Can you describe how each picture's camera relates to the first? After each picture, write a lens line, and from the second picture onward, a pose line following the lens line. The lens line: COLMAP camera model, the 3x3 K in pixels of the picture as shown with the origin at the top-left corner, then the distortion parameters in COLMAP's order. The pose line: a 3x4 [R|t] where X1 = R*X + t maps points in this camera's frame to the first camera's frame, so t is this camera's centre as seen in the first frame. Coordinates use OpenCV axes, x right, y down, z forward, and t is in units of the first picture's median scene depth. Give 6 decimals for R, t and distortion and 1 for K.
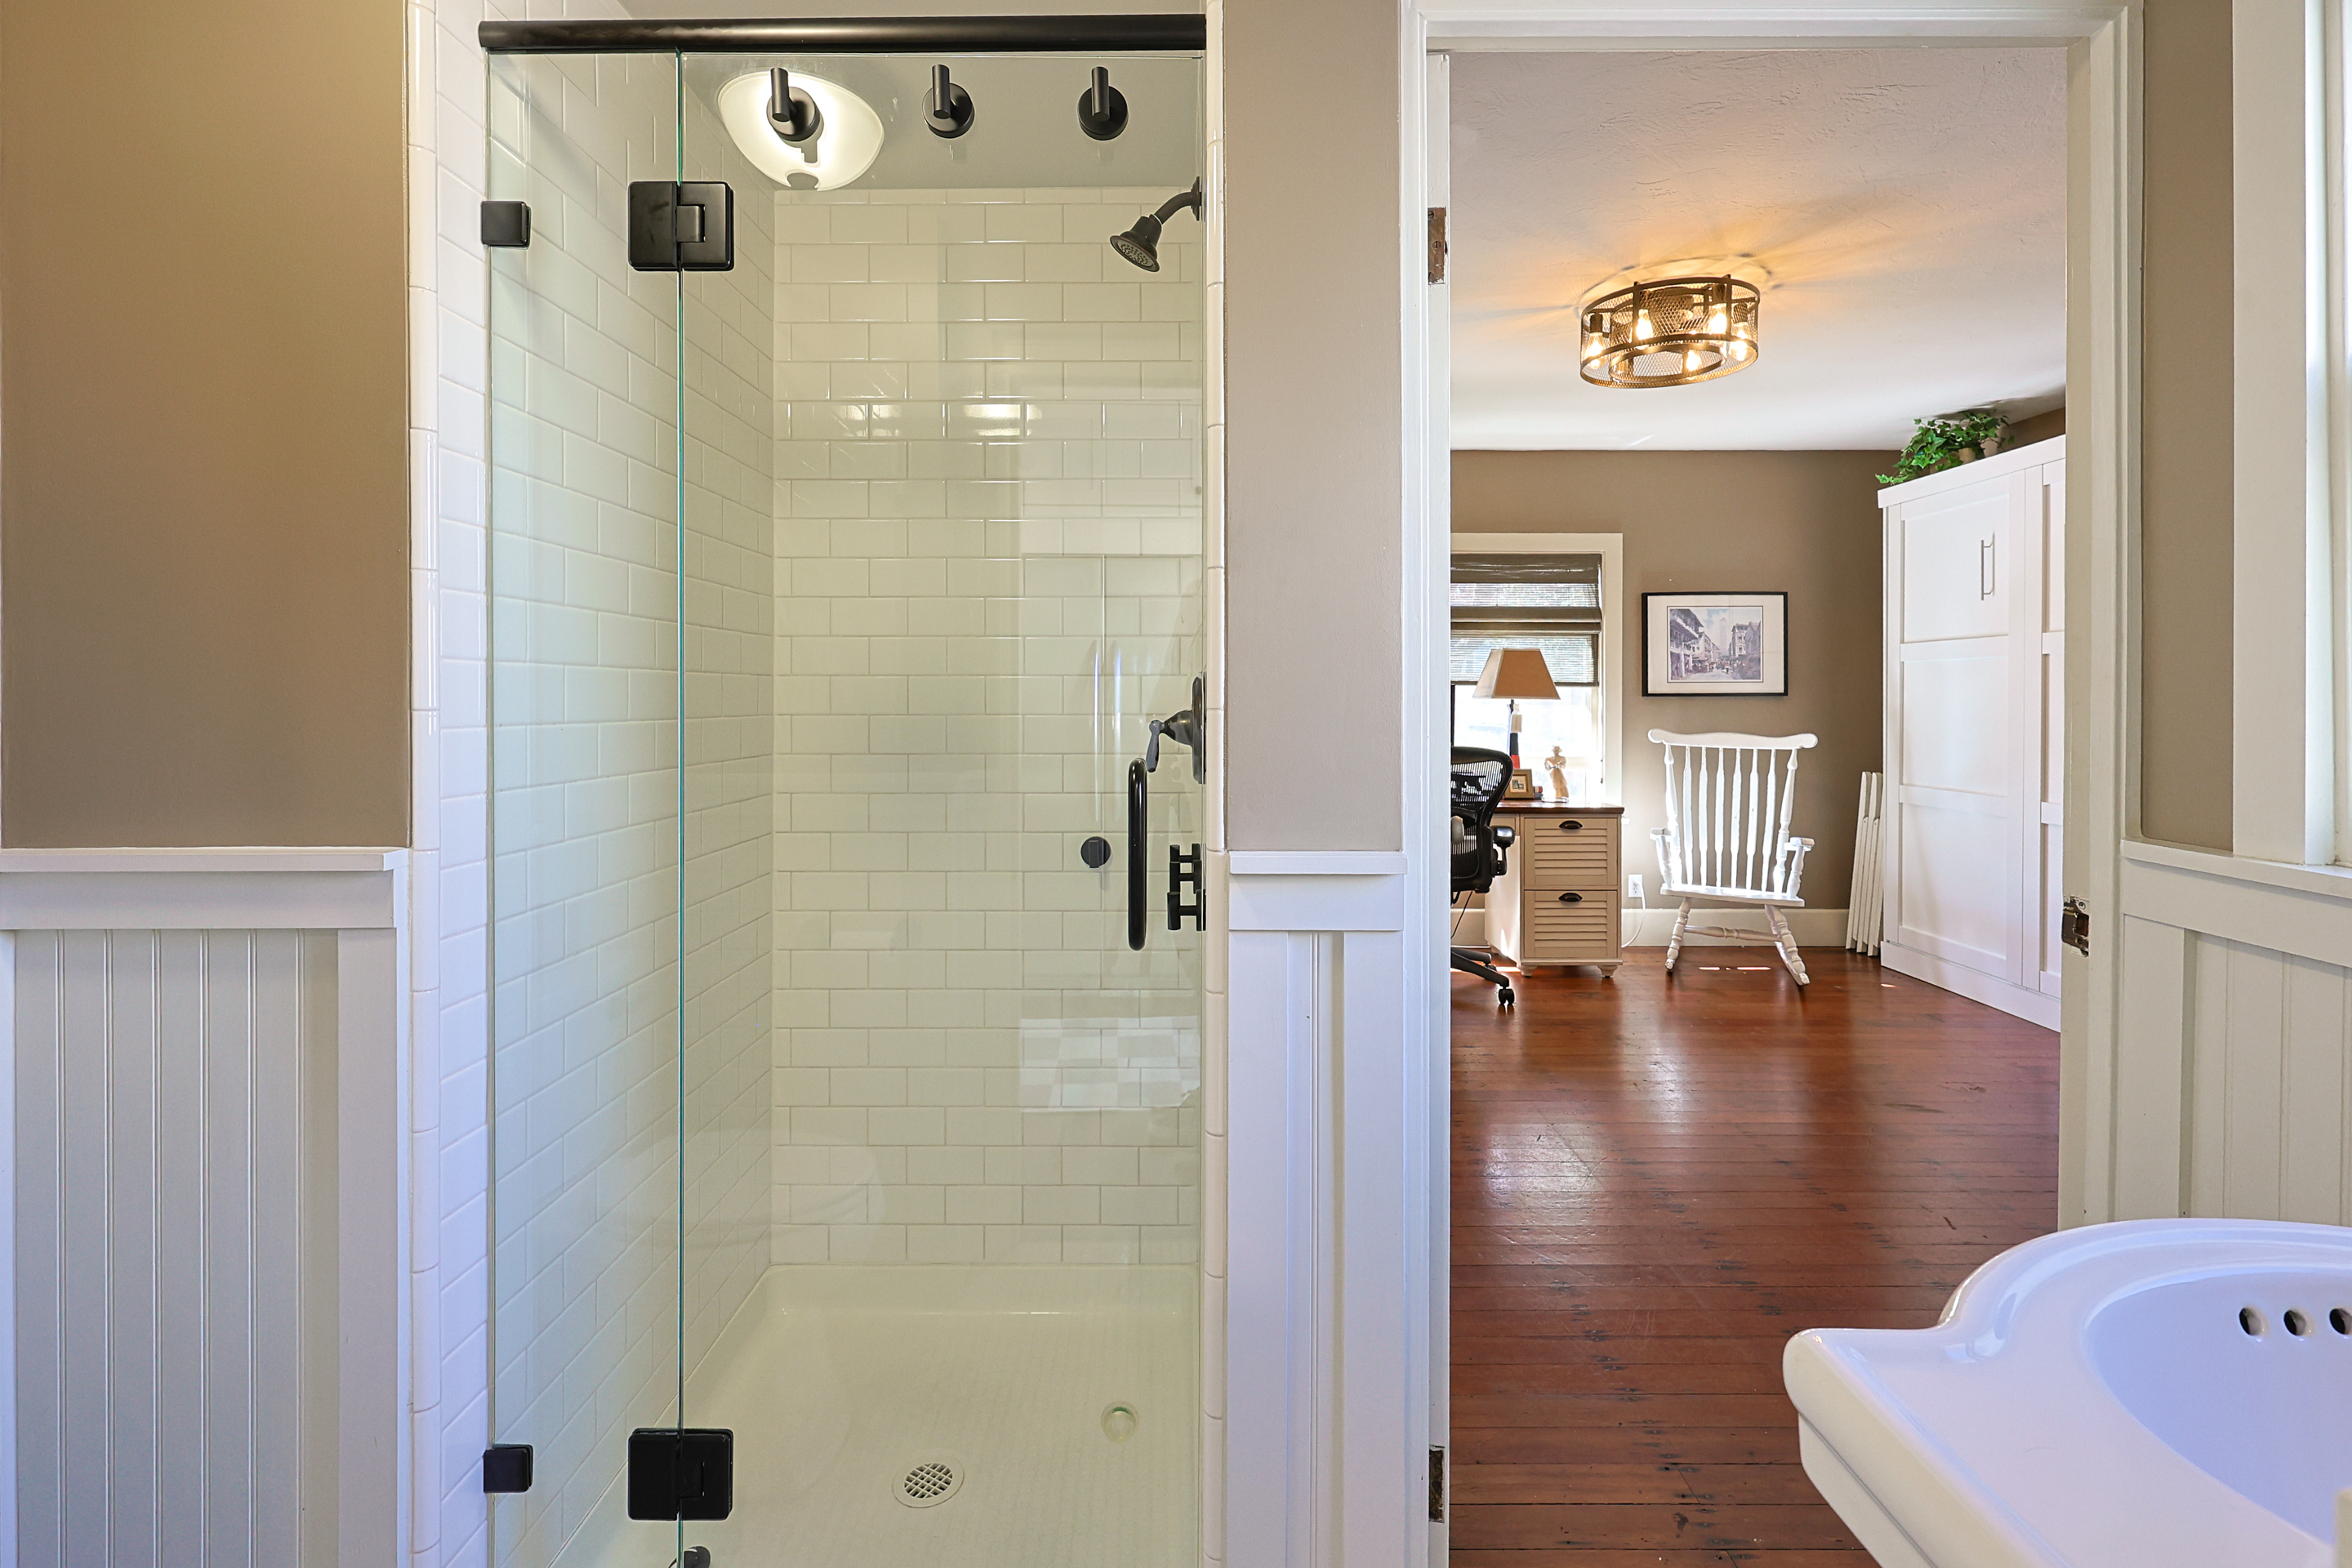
lens RADIAL K [[992.5, 0, 1222.2], [0, 992.5, 703.8], [0, 0, 1]] dist [0.014548, 0.000054]
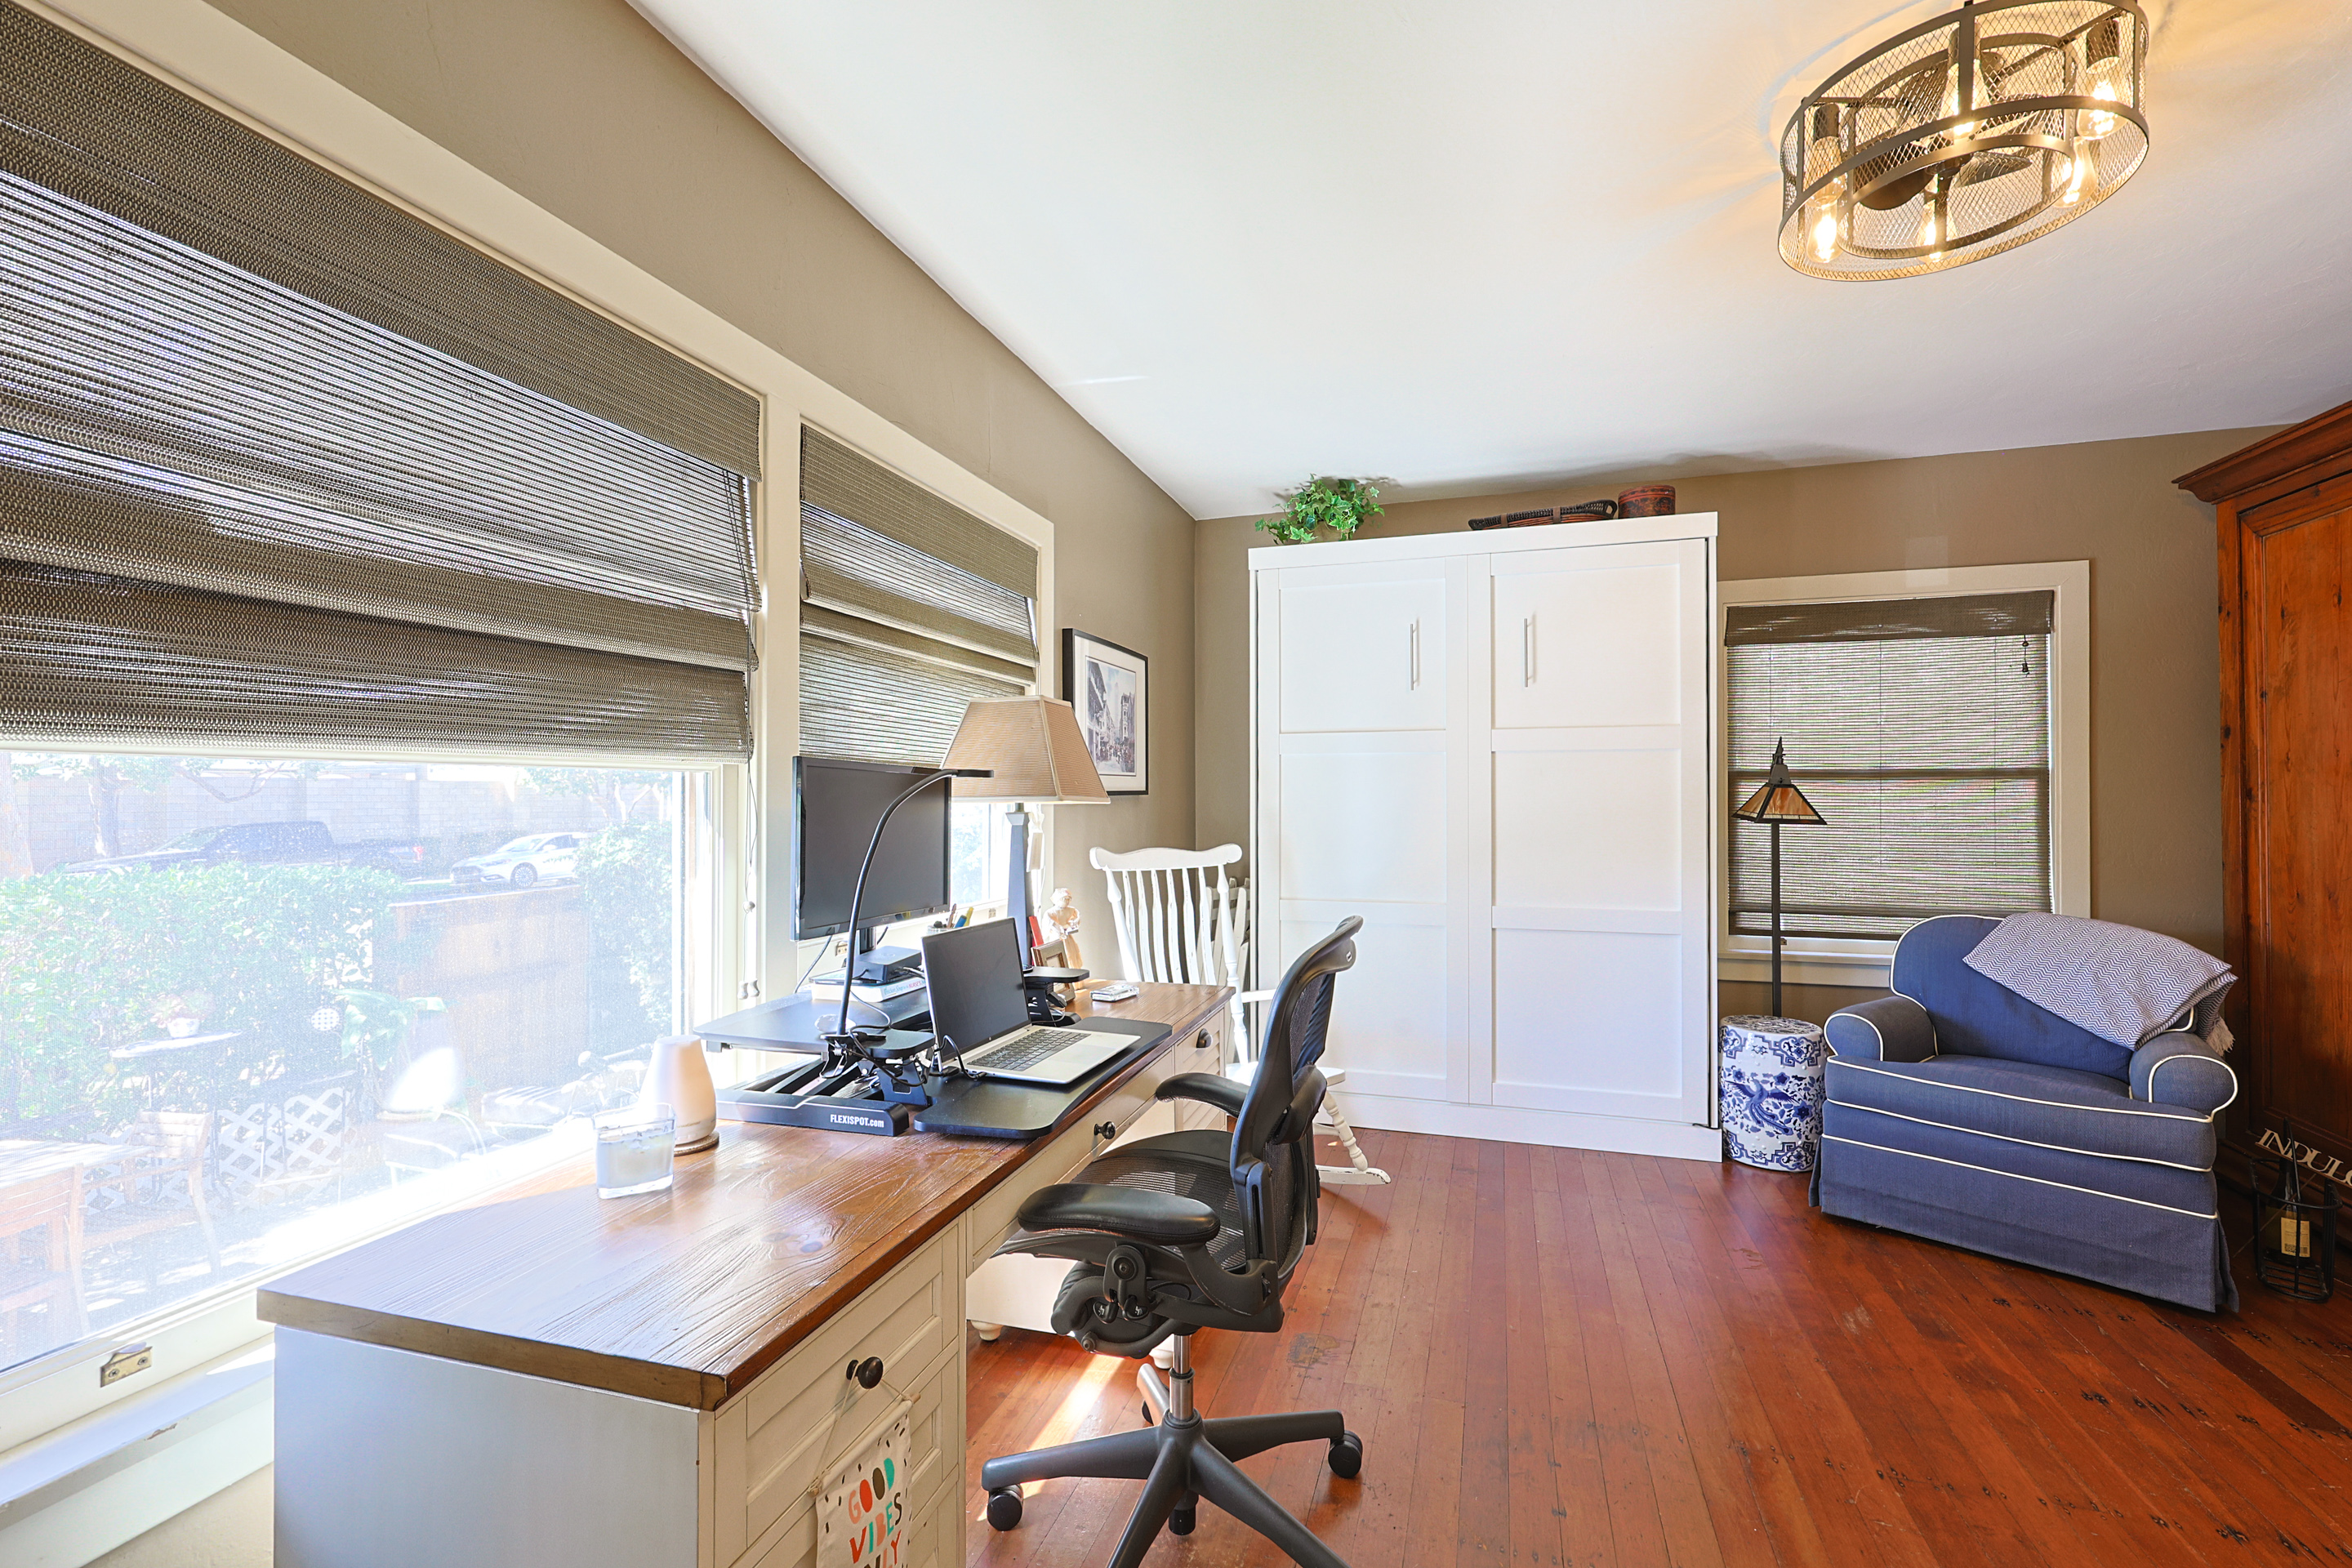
lens RADIAL K [[1033.4, 0, 1171.3], [0, 1033.4, 770.3], [0, 0, 1]] dist [0.000646, -0.000143]
pose [[0.291115, 0.023580, 0.956397, -0.182995], [0.006039, 0.999631, -0.026484, -0.005652], [-0.956669, 0.013485, 0.290866, 0.795706]]
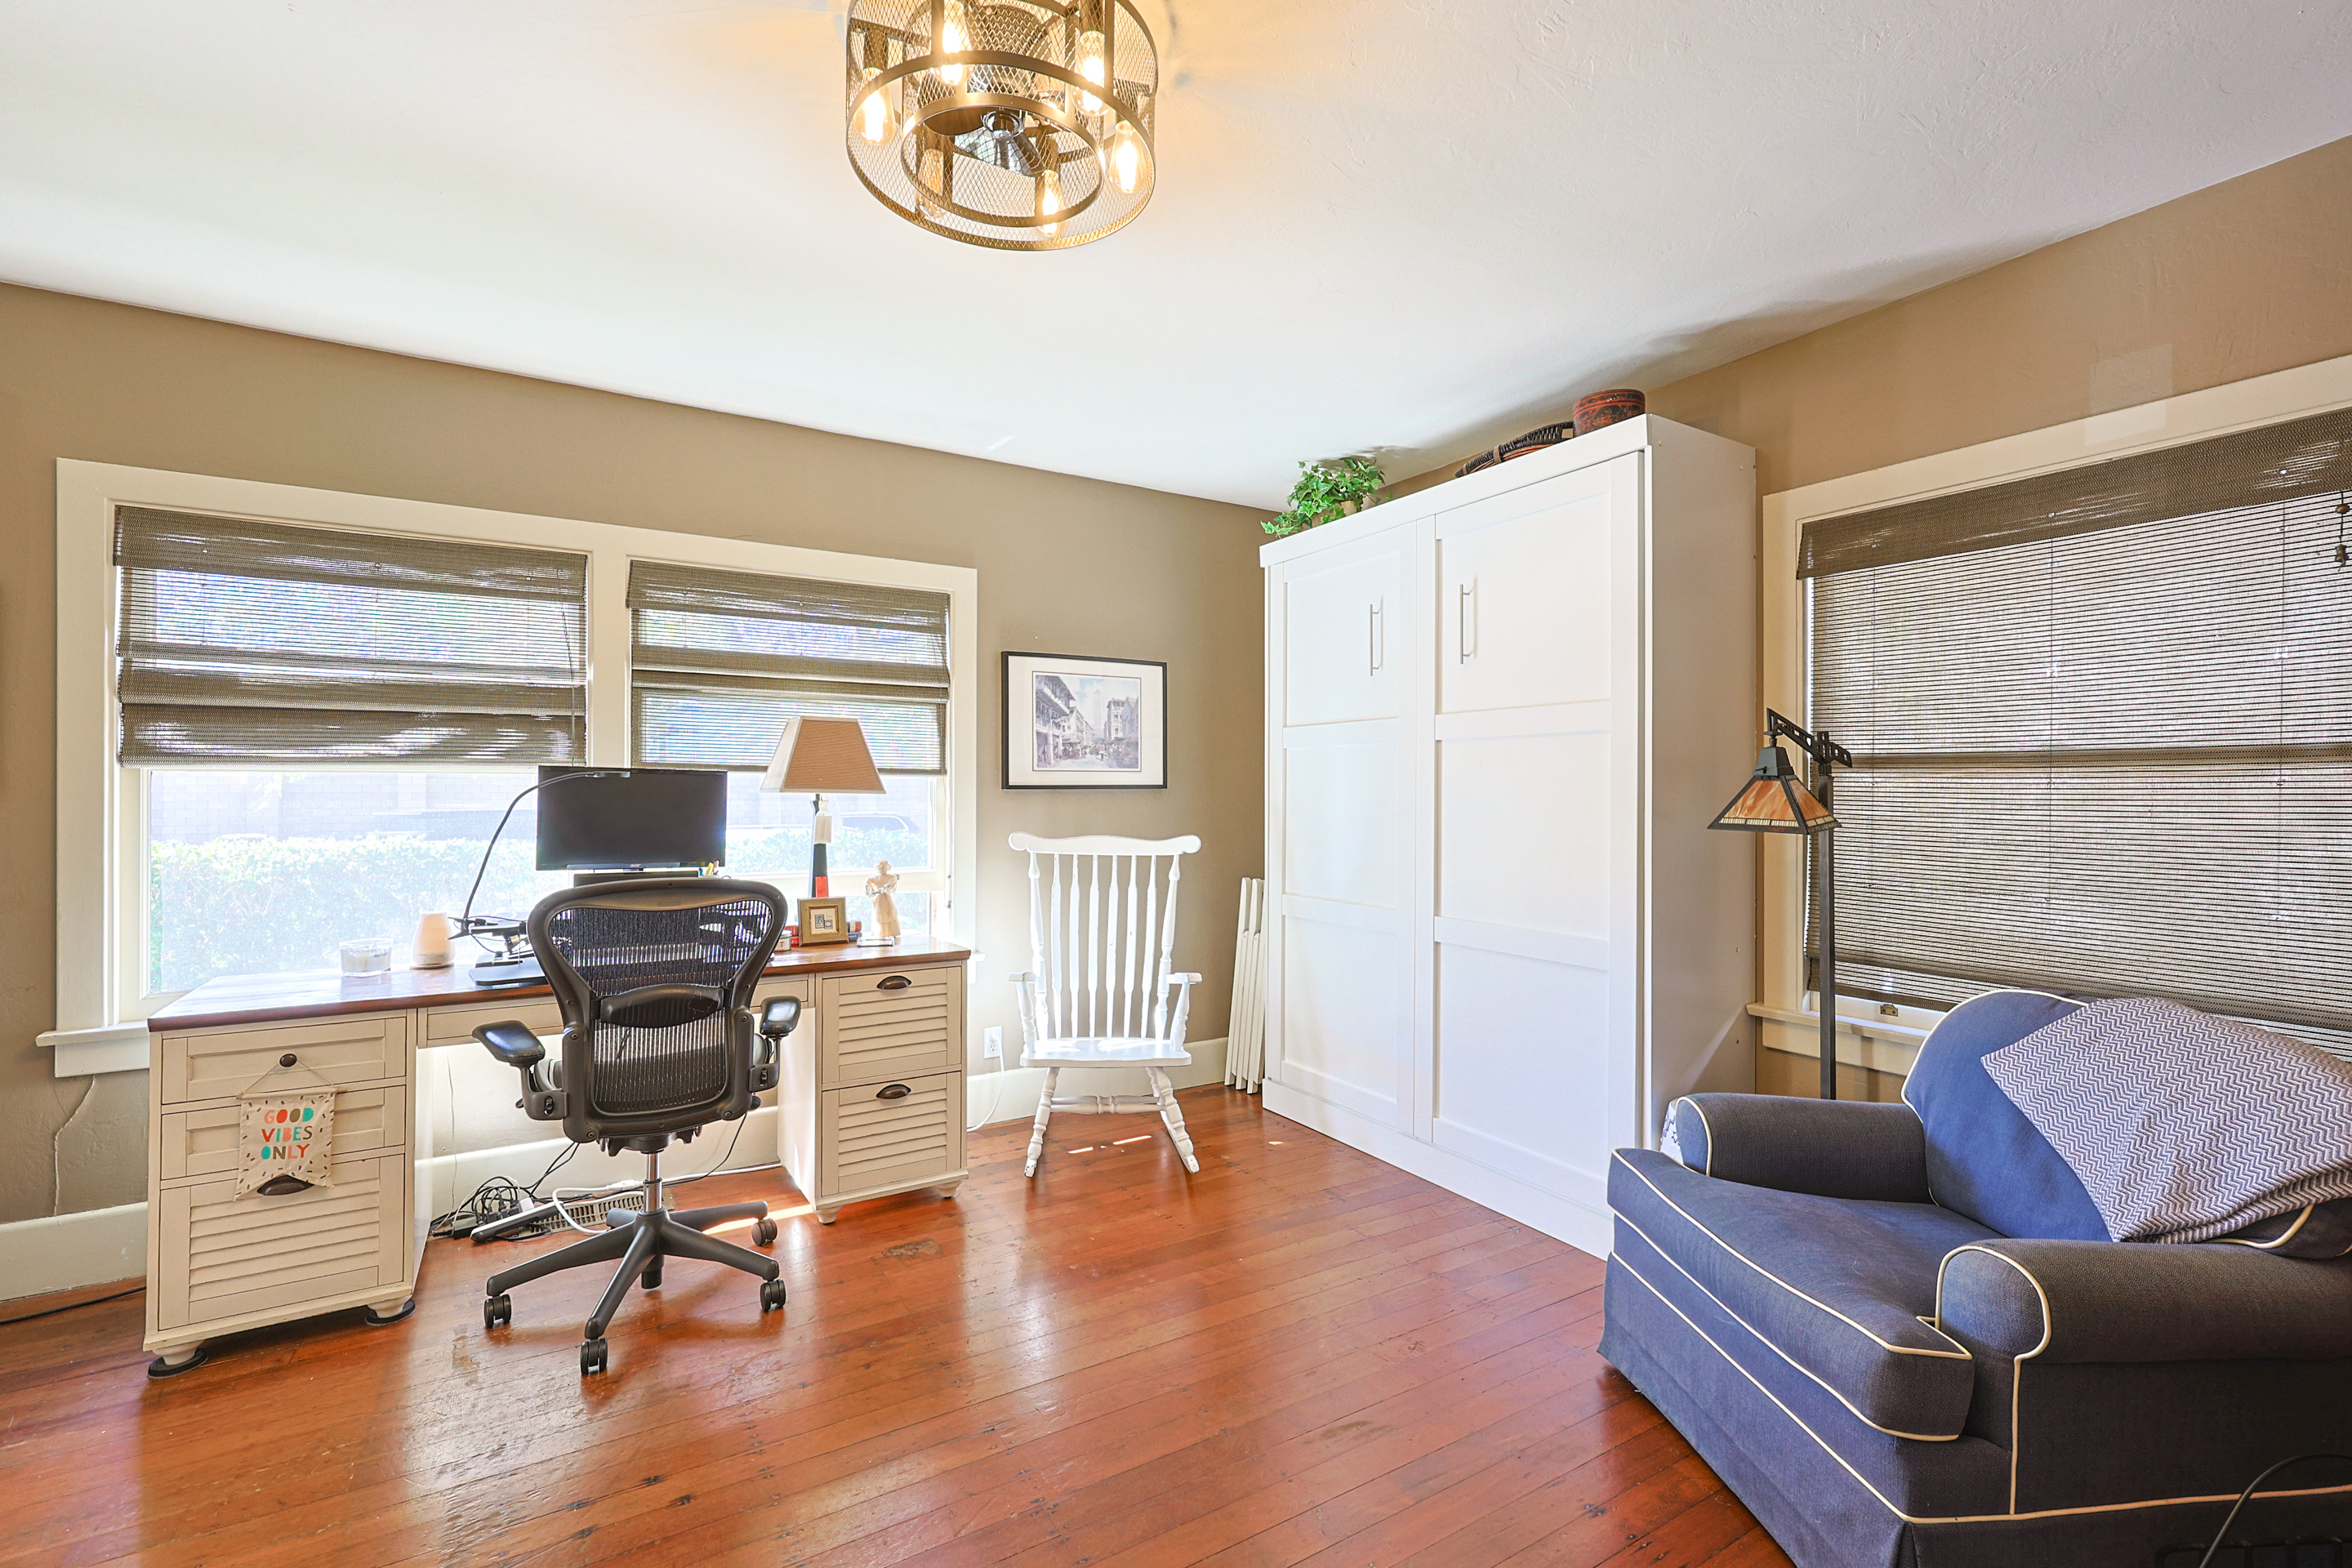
lens RADIAL K [[1033.4, 0, 1171.3], [0, 1033.4, 770.3], [0, 0, 1]] dist [0.000646, -0.000143]
pose [[0.858122, 0.010343, 0.513342, 0.139832], [0.001369, 0.999747, -0.022432, -0.004150], [-0.513445, 0.019953, 0.857891, 0.282093]]
